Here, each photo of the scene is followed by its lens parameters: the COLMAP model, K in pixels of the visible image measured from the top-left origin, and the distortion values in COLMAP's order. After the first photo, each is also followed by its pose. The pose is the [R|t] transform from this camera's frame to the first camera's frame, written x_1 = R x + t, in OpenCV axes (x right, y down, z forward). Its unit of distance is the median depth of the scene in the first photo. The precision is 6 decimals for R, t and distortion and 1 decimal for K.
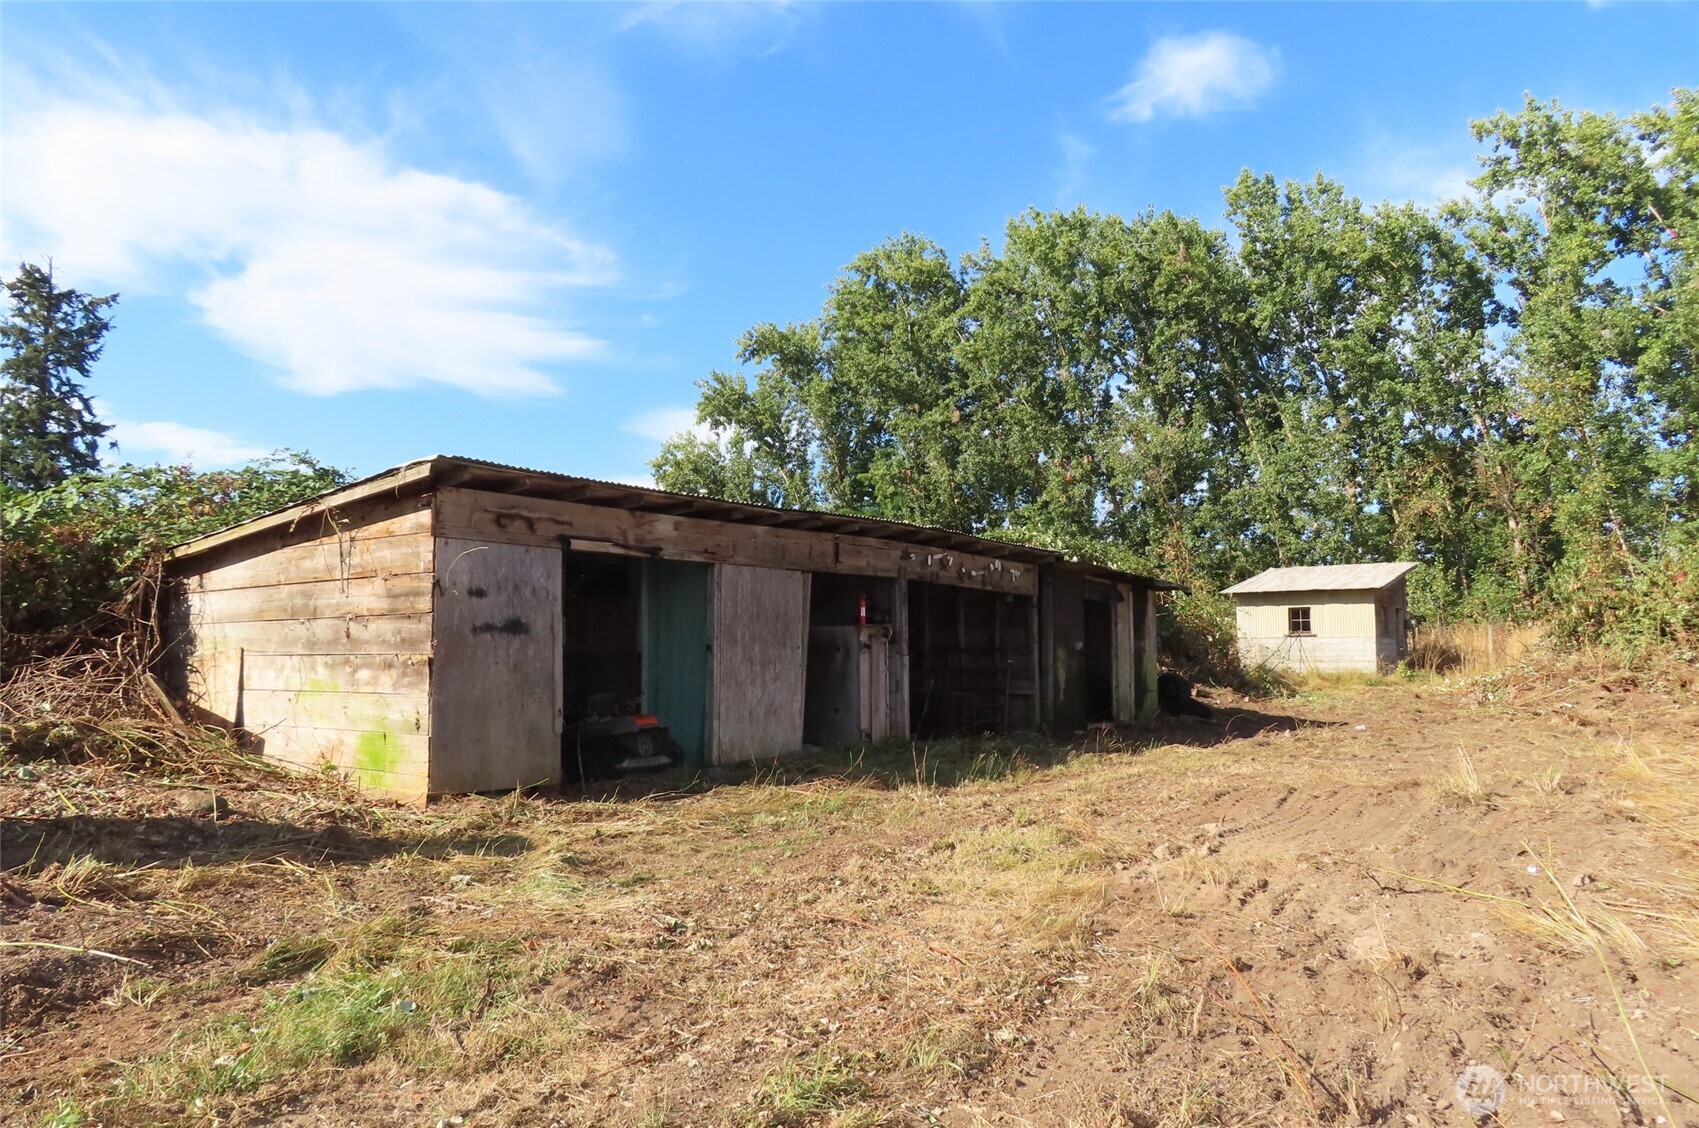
lens RADIAL K [[1183.5, 0, 849.5], [0, 1183.5, 564.0], [0, 0, 1]] dist [-0.018666, 0.010232]
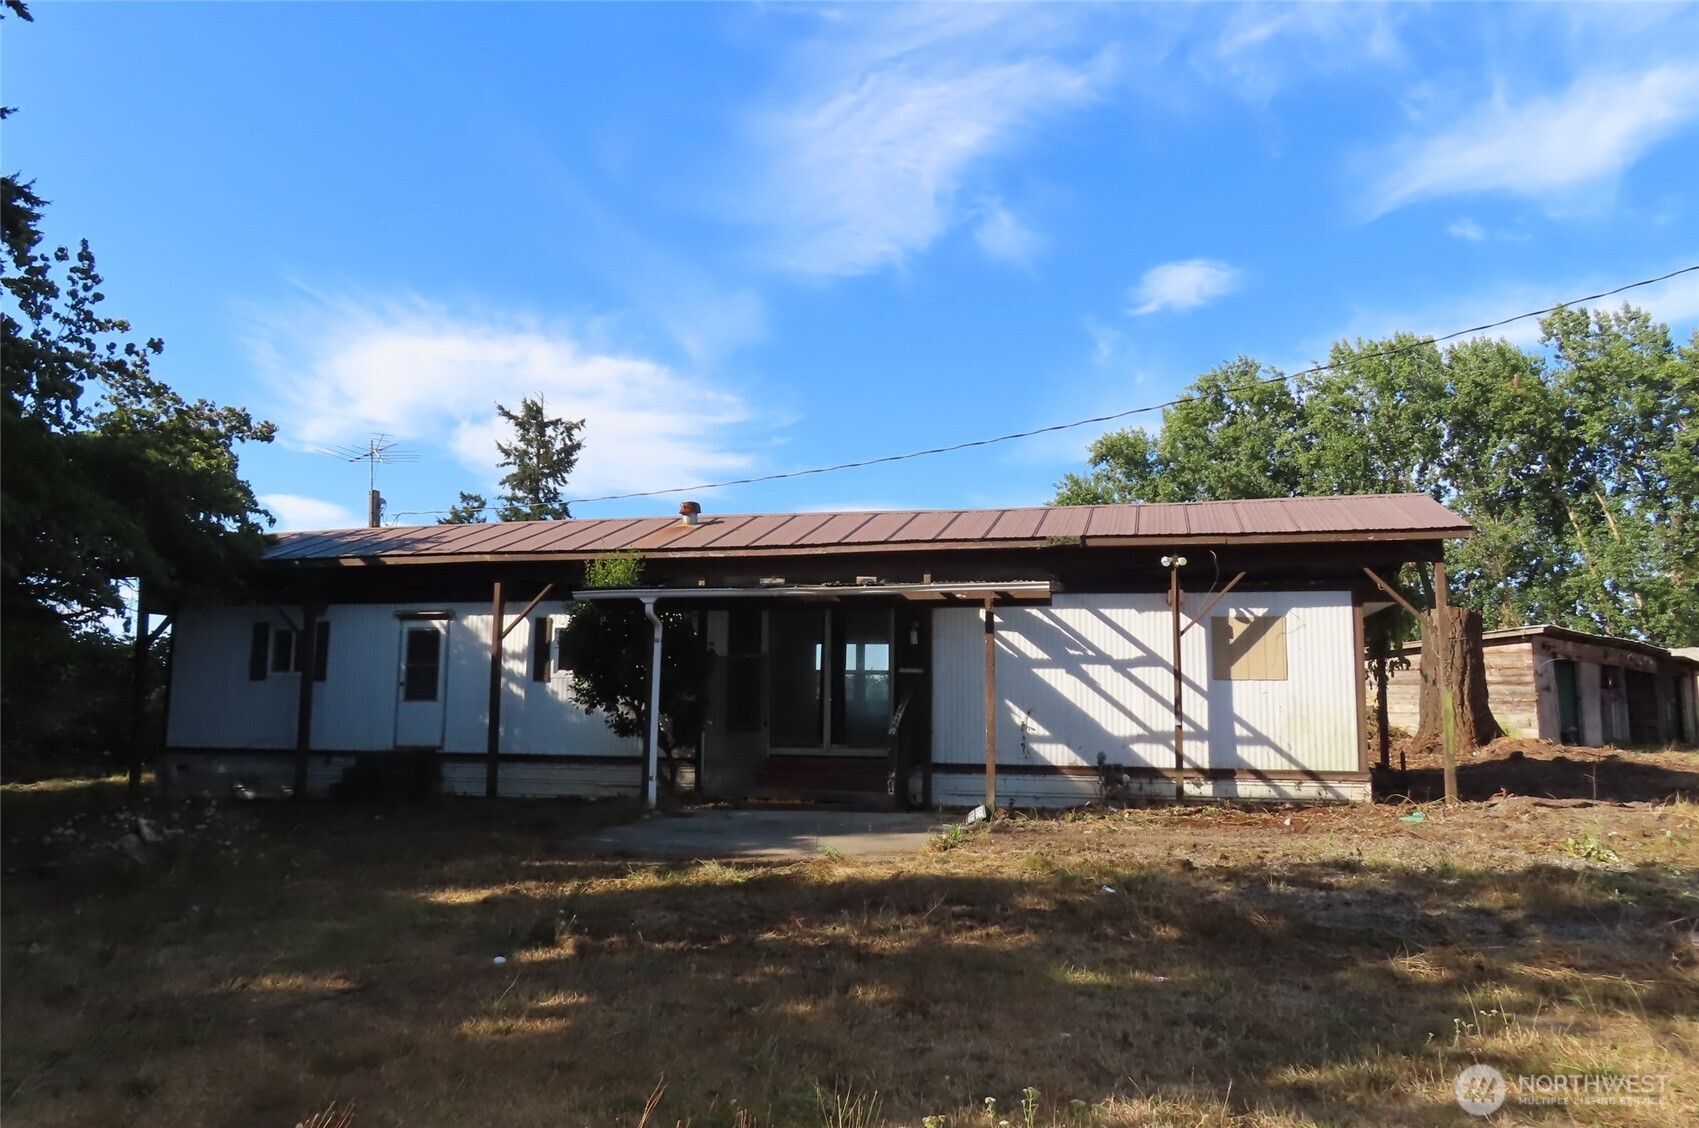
lens RADIAL K [[1183.5, 0, 849.5], [0, 1183.5, 564.0], [0, 0, 1]] dist [-0.018666, 0.010232]
pose [[0.989408, -0.006612, -0.145011, -0.213380], [-0.001008, 0.998625, -0.052409, -0.012468], [0.145159, 0.052000, 0.988041, -0.271242]]
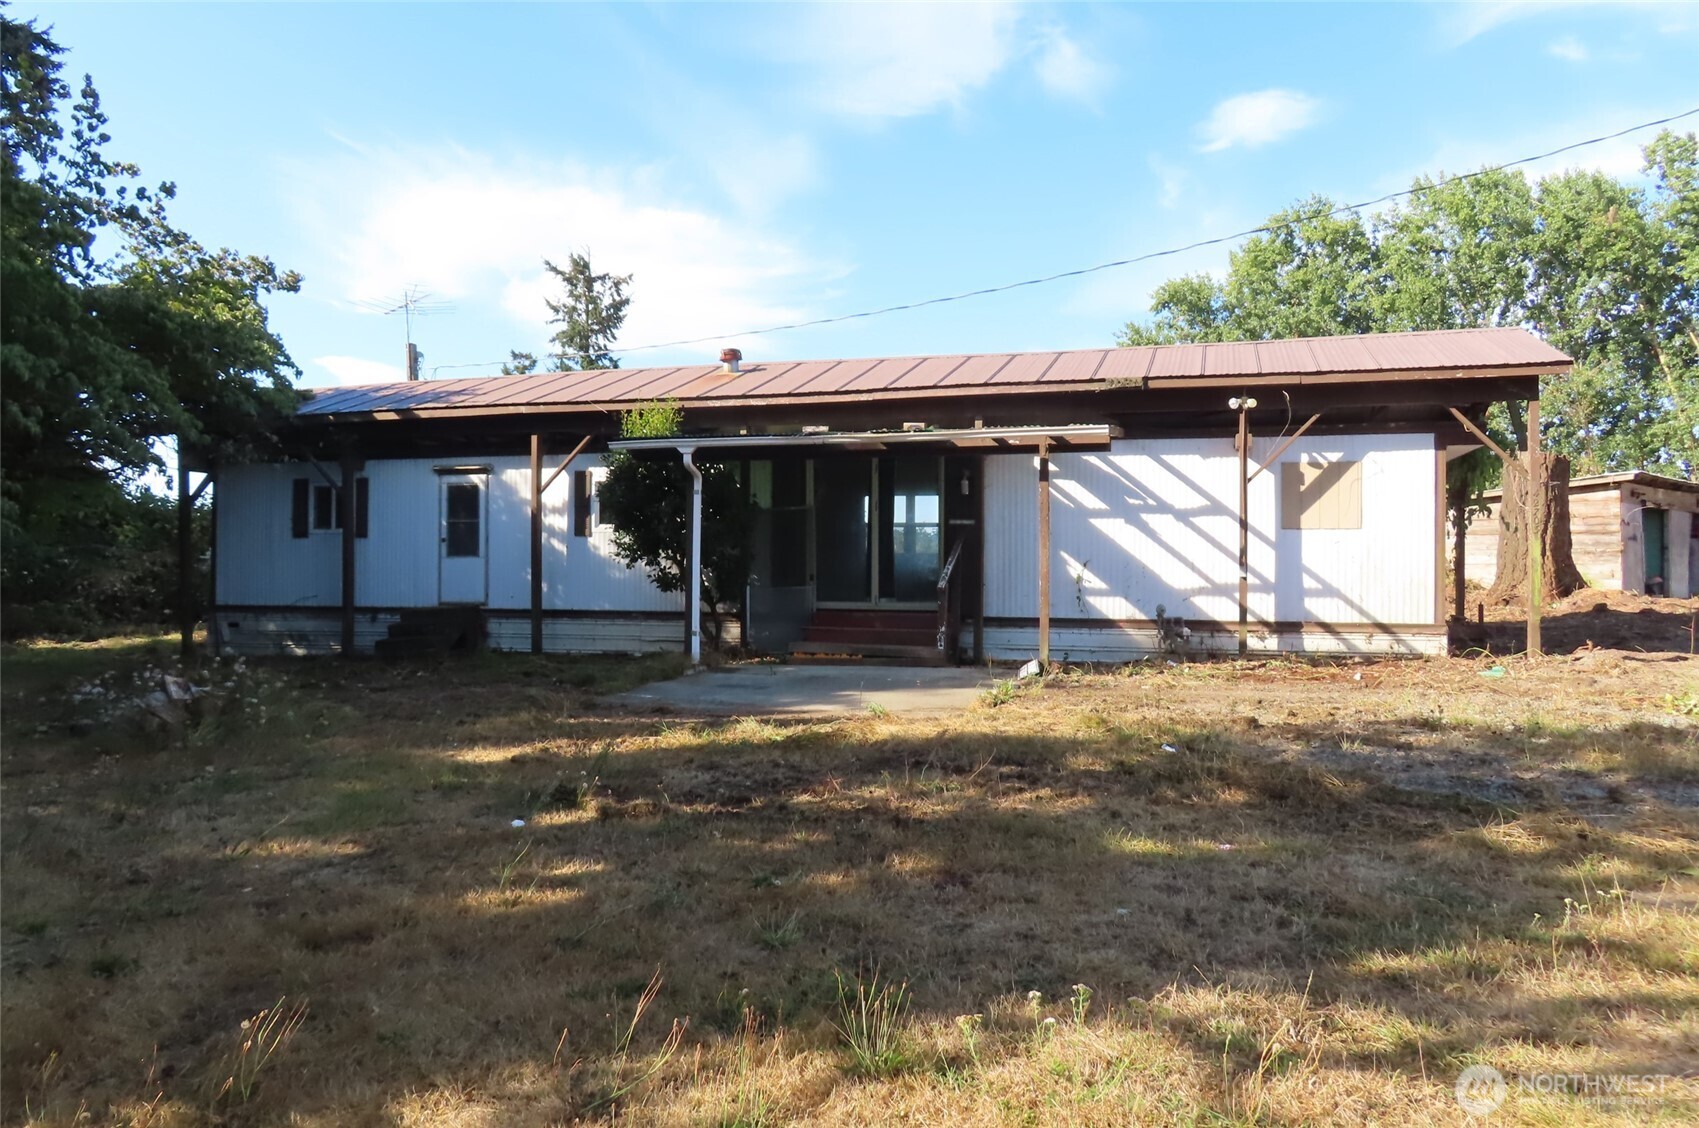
lens RADIAL K [[1183.5, 0, 849.5], [0, 1183.5, 564.0], [0, 0, 1]] dist [-0.018666, 0.010232]
pose [[0.981519, 0.004981, -0.191301, -0.213336], [0.008260, 0.997627, 0.068353, -0.011213], [0.191187, -0.068669, 0.979149, -0.261600]]
